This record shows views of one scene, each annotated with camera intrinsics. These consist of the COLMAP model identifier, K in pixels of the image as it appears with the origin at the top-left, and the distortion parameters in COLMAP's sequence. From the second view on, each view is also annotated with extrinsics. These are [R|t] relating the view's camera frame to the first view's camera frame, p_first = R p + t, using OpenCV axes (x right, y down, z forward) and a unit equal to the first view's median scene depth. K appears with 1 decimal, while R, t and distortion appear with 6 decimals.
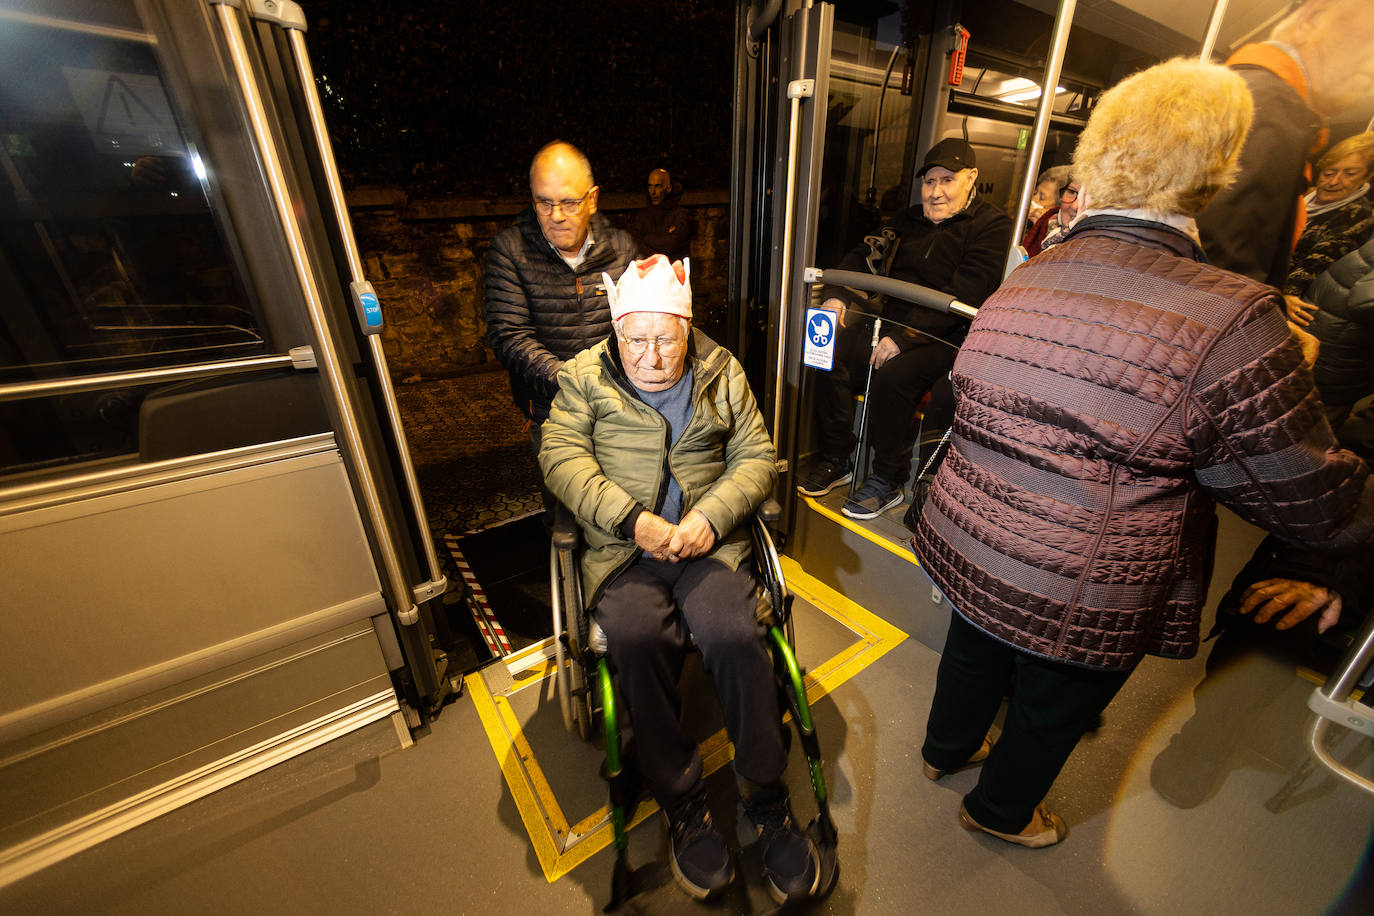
lens RADIAL K [[536.0, 0, 691.9], [0, 536.0, 465.5], [0, 0, 1]] dist [-0.001556, -0.001594]
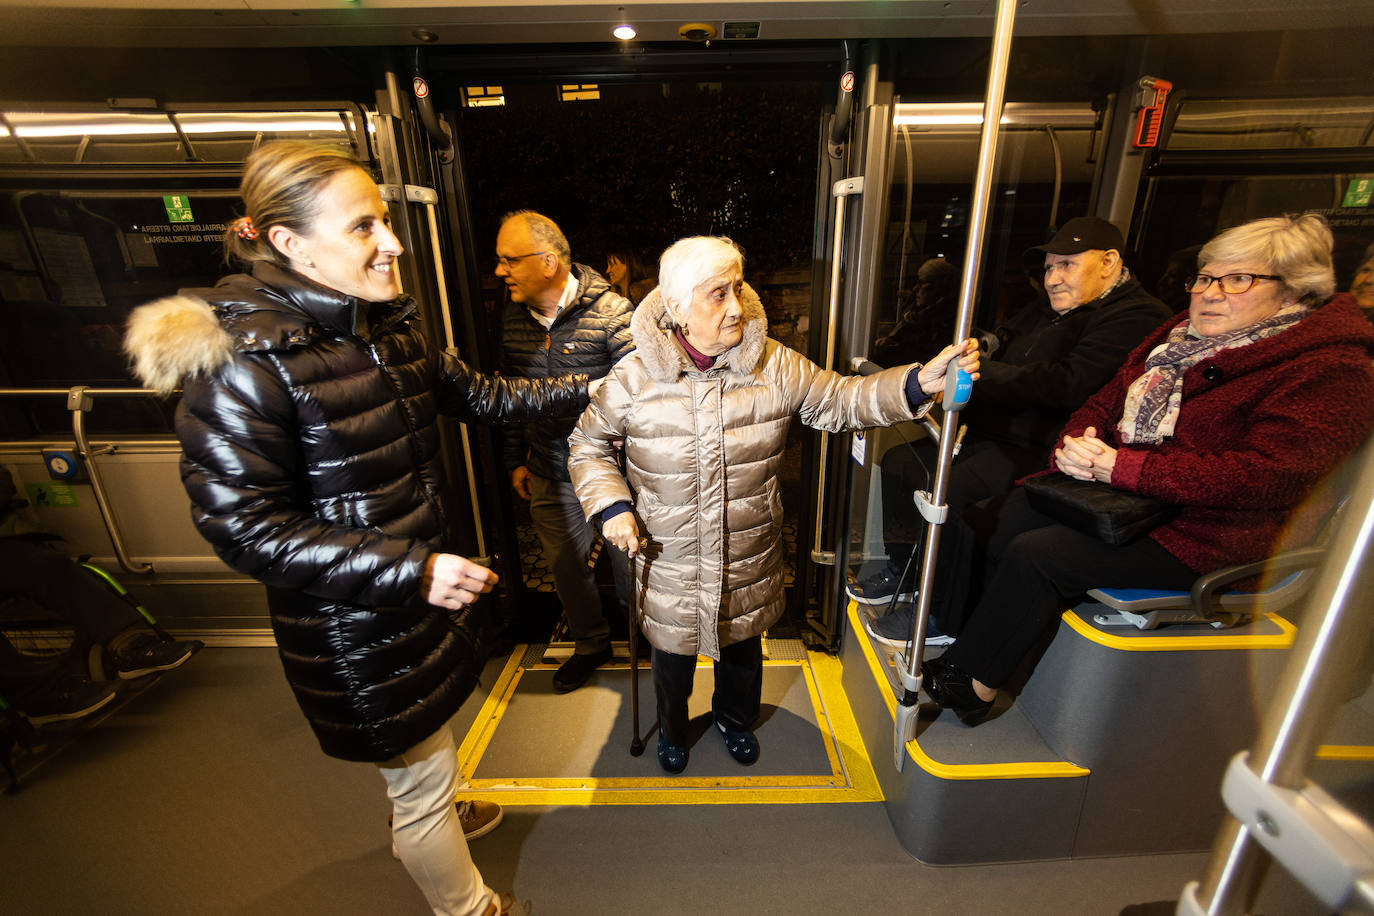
lens RADIAL K [[540.2, 0, 704.8], [0, 540.2, 456.1], [0, 0, 1]] dist [-0.005433, 0.000522]
pose [[0.814993, 0.180596, -0.550610, 0.534709], [-0.240587, 0.969884, -0.037995, -0.093760], [0.527166, 0.163436, 0.833898, 0.082303]]
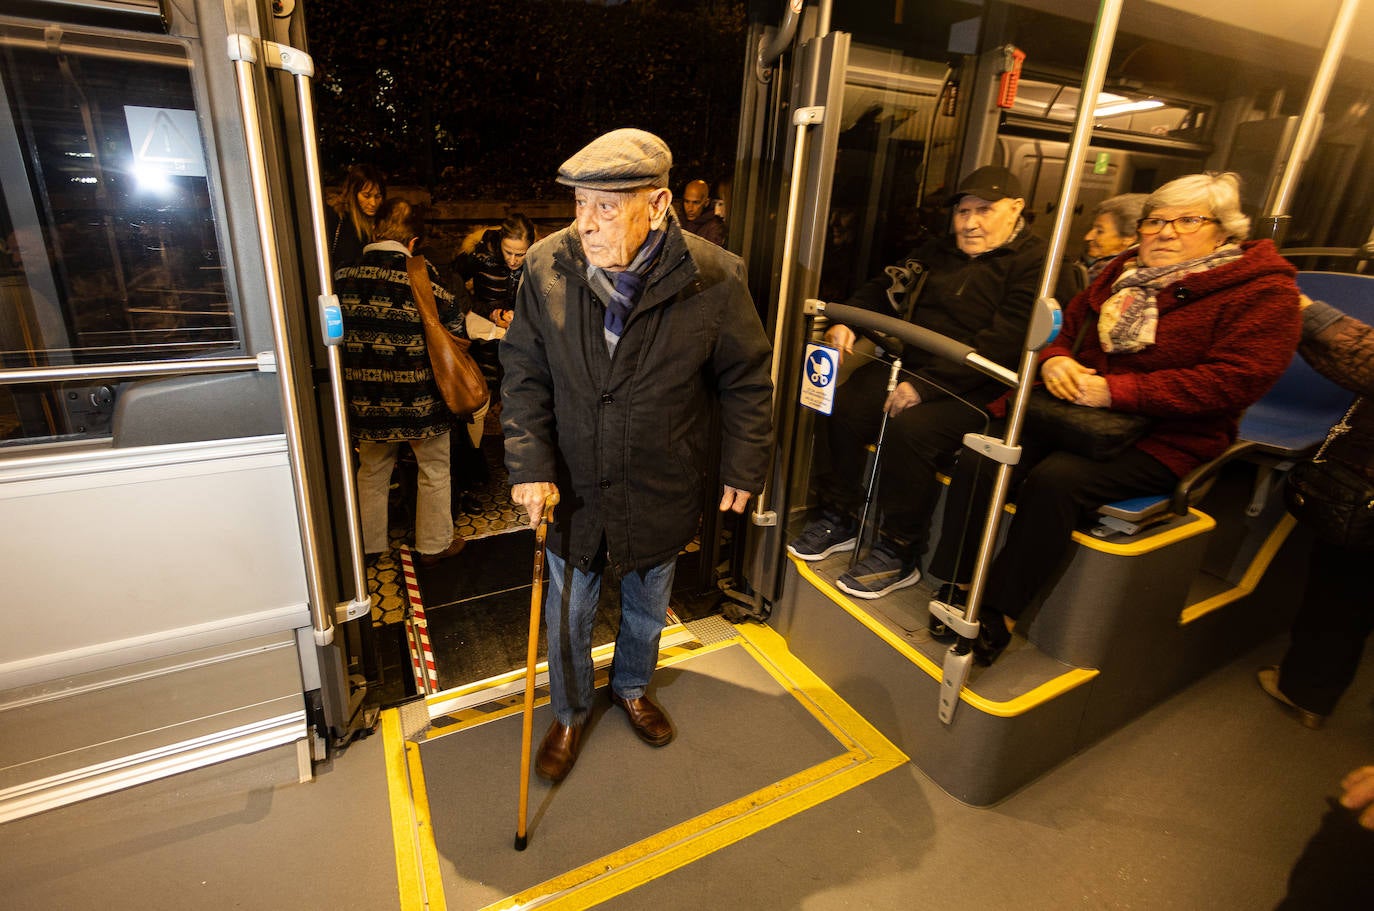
lens RADIAL K [[605.9, 0, 609.2], [0, 605.9, 403.8], [0, 0, 1]] dist [-0.003360, -0.000505]
pose [[0.979506, 0.092281, -0.179032, 0.083195], [-0.115677, 0.985395, -0.124964, -0.032946], [0.164886, 0.143112, 0.975875, -0.010340]]
